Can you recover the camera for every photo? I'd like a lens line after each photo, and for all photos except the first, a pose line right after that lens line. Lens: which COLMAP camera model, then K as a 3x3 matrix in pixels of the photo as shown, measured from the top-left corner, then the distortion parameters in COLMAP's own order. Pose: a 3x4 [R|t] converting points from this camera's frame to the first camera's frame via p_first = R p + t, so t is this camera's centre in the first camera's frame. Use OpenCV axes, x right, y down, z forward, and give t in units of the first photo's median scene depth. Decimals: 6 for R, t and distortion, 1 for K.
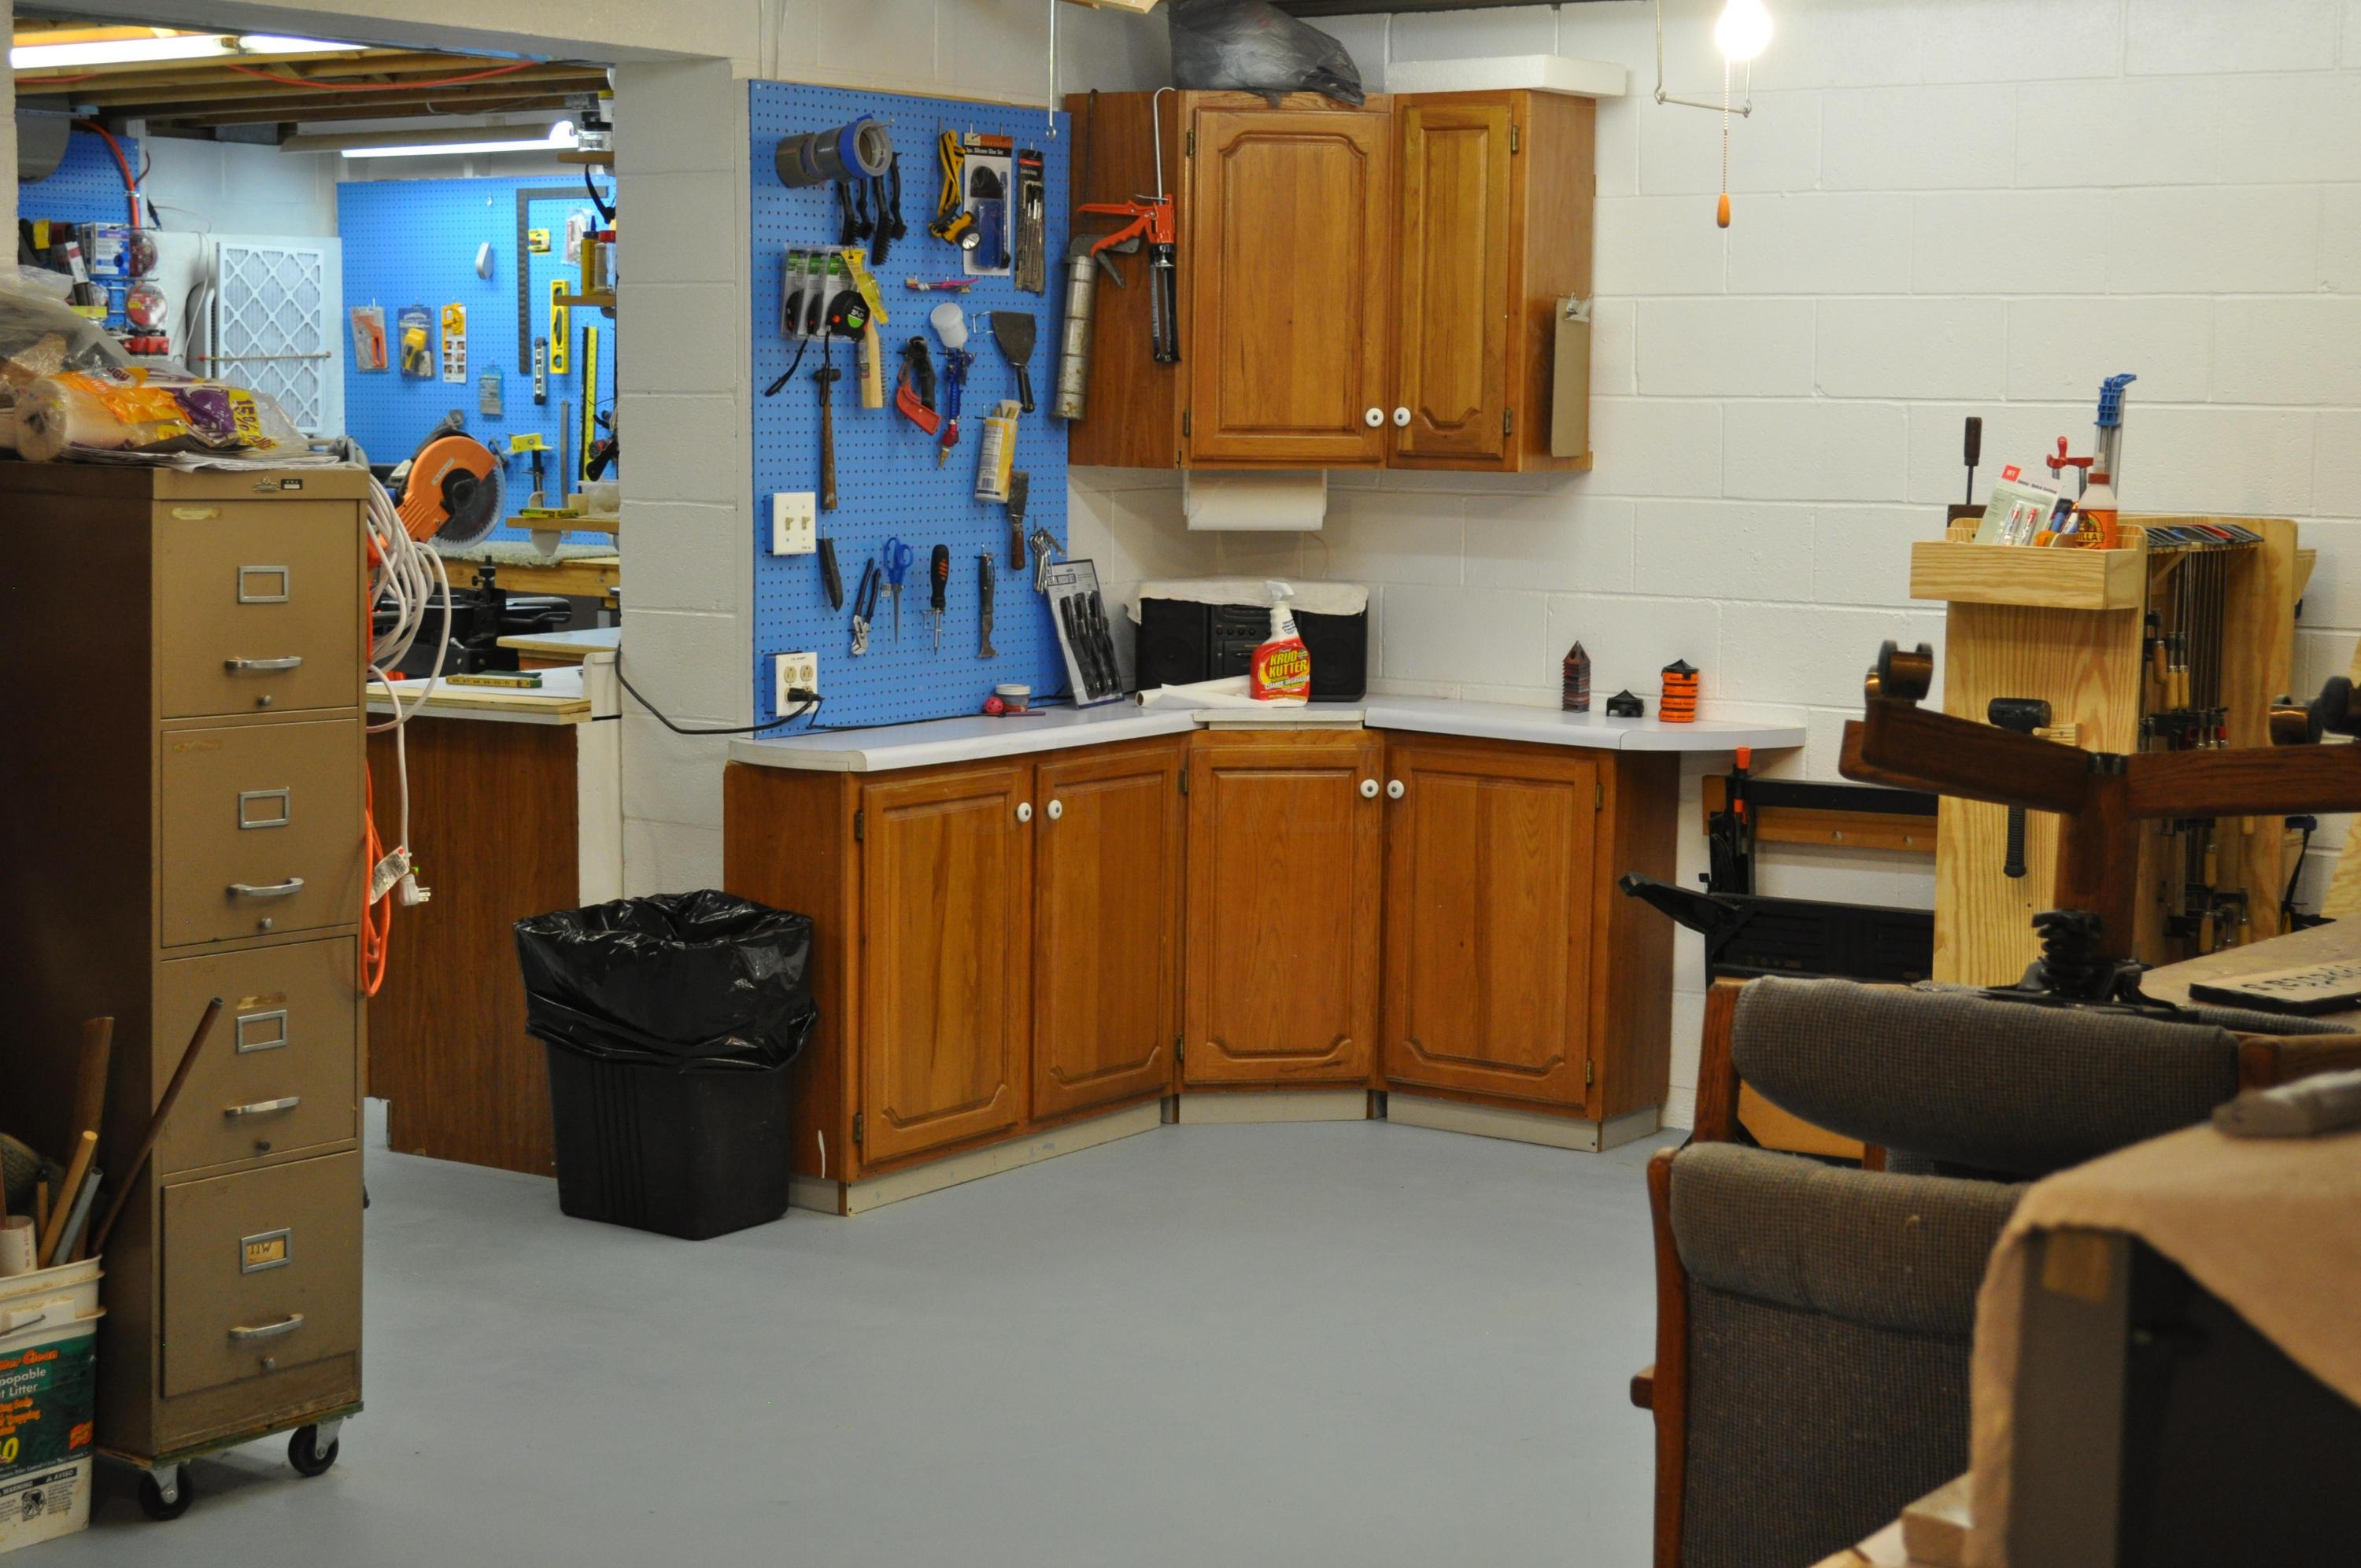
lens RADIAL K [[3556.7, 0, 1180.5], [0, 3556.7, 784.0], [0, 0, 1]] dist [-0.003632, 0.006736]
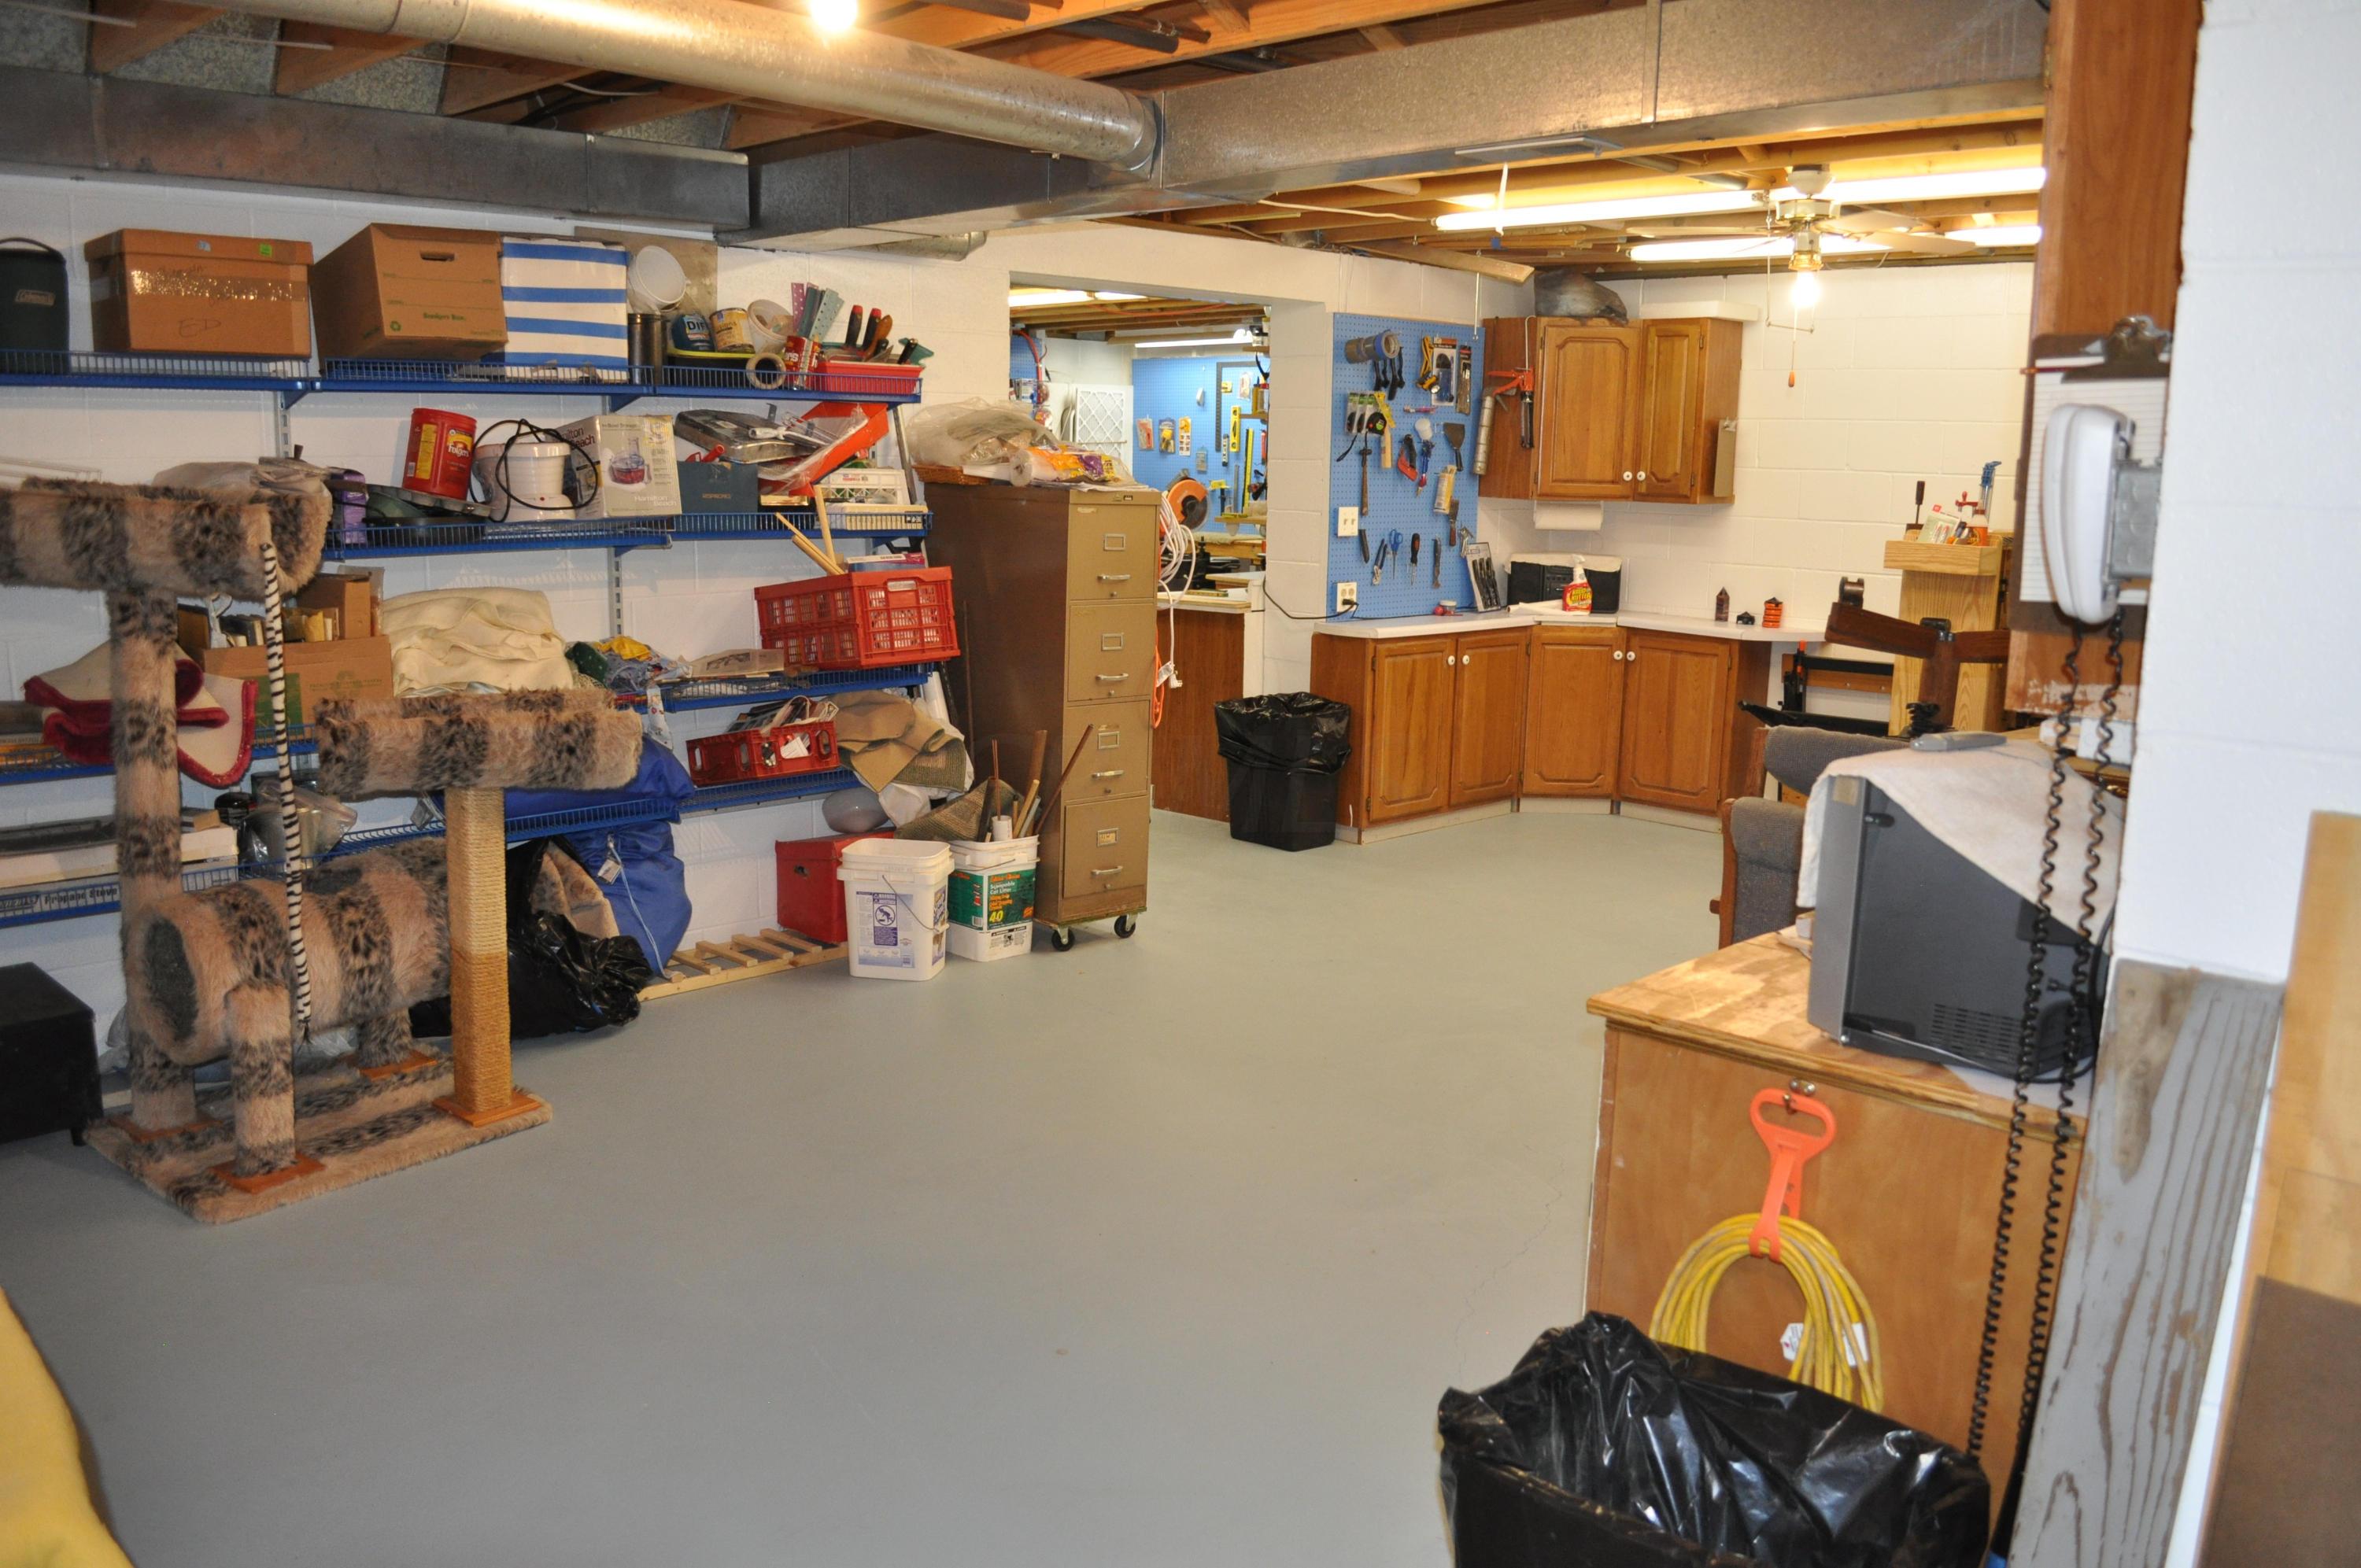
lens RADIAL K [[1865.6, 0, 1194.5], [0, 1865.6, 804.4], [0, 0, 1]] dist [-0.081101, 0.013440]
pose [[0.983257, 0.041514, -0.177434, 0.006134], [-0.028950, 0.996925, 0.072823, 0.017070], [0.179911, -0.066467, 0.981435, -0.123250]]
